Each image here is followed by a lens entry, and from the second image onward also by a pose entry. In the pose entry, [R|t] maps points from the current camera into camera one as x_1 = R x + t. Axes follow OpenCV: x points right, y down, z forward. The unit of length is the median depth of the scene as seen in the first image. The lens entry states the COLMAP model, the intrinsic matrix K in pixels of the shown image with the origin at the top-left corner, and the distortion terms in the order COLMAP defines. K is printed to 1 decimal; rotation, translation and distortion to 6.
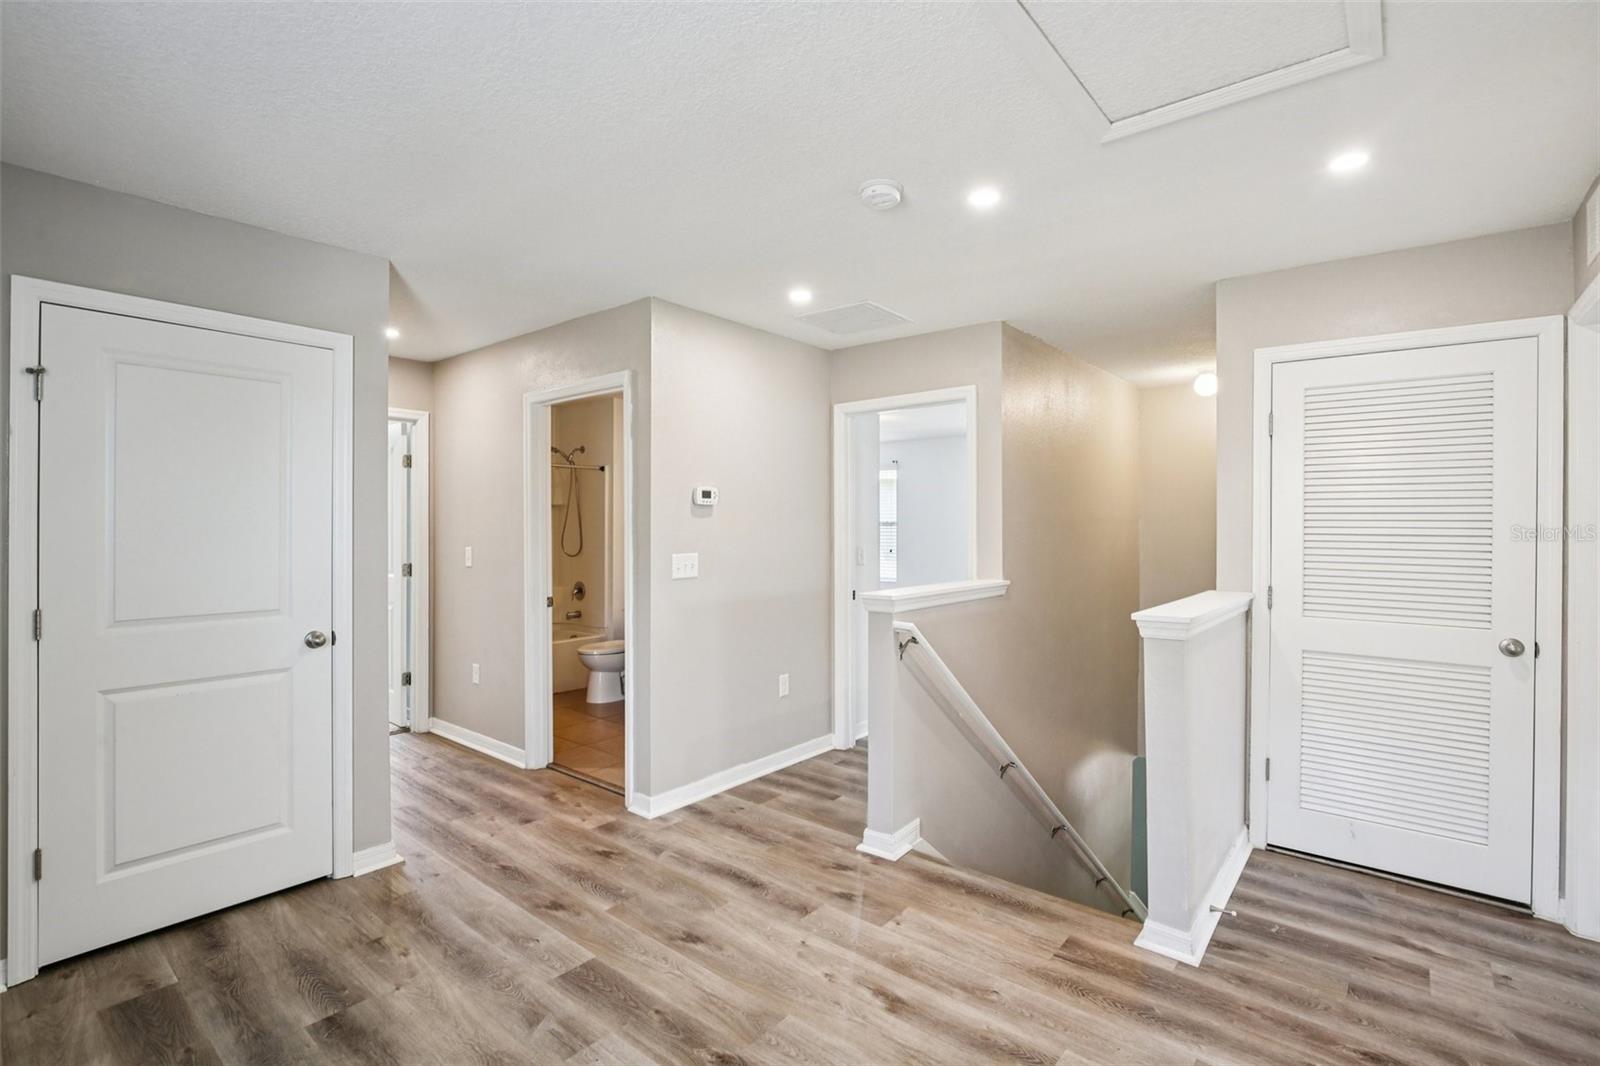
lens RADIAL K [[759.2, 0, 797.9], [0, 759.2, 521.6], [0, 0, 1]] dist [-0.016932, -0.000095]
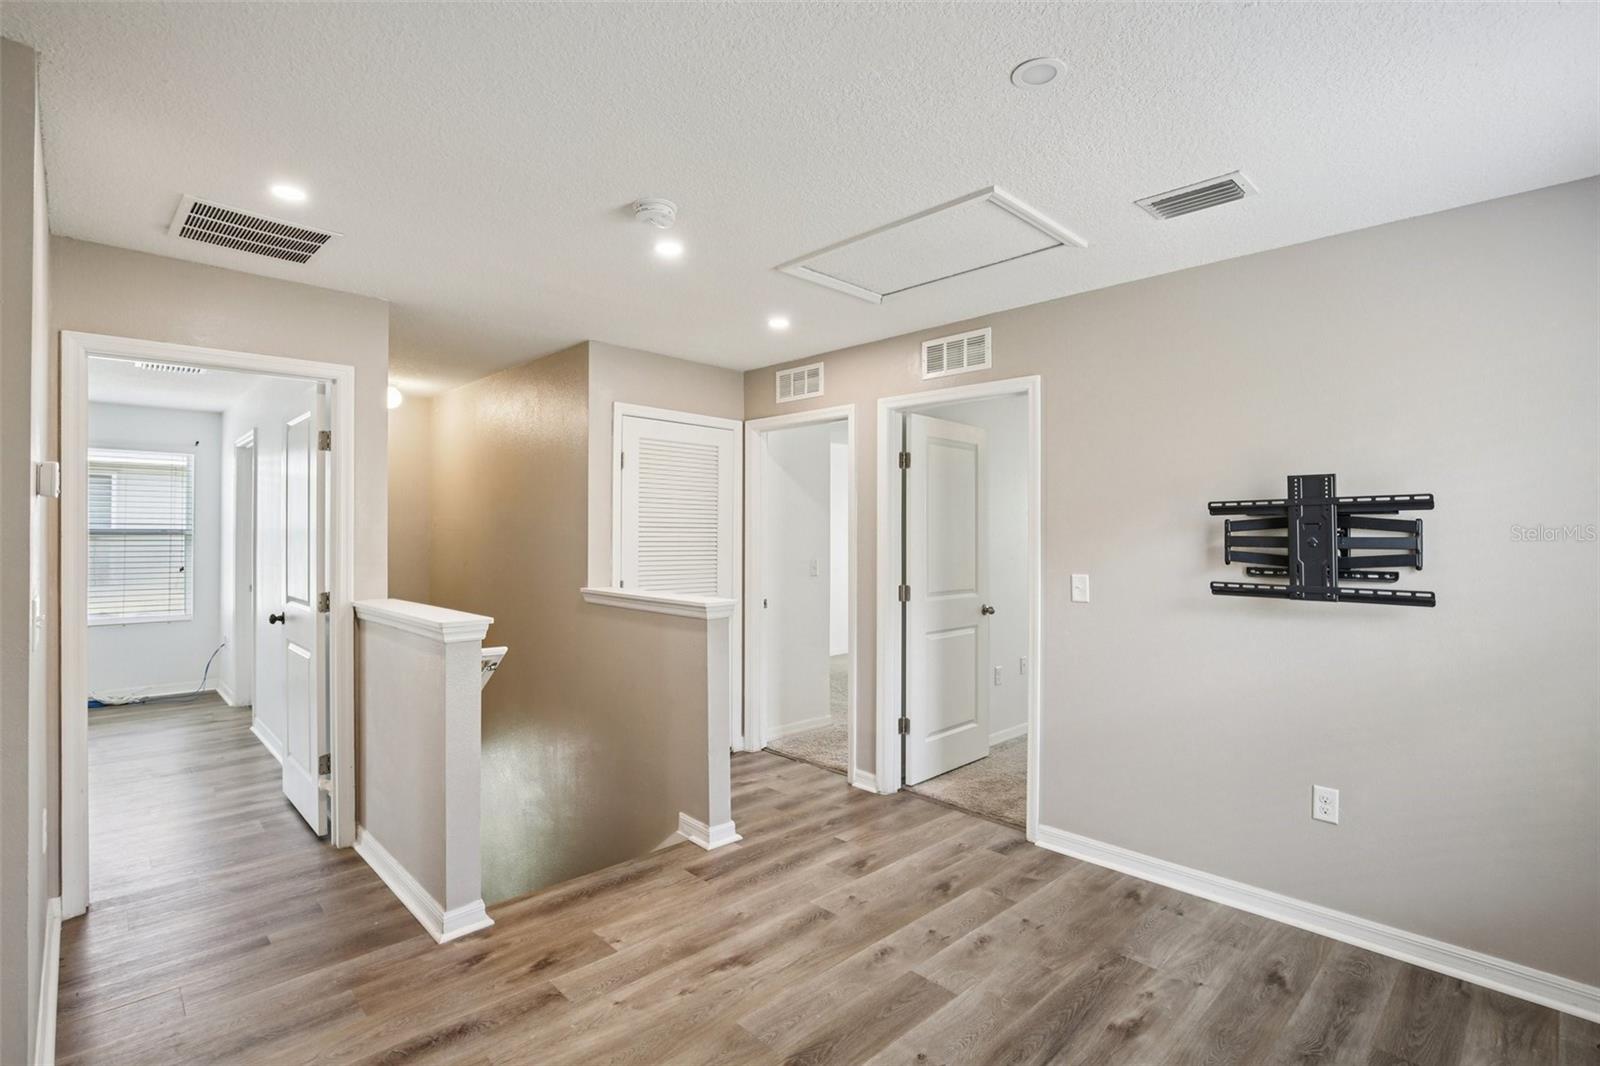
lens RADIAL K [[759.2, 0, 799.1], [0, 759.2, 526.4], [0, 0, 1]] dist [-0.016932, -0.000095]
pose [[0.106411, 0.002187, 0.994320, -0.881066], [-0.002974, 0.999994, -0.001882, -0.013568], [-0.994318, -0.002757, 0.106417, 0.697736]]
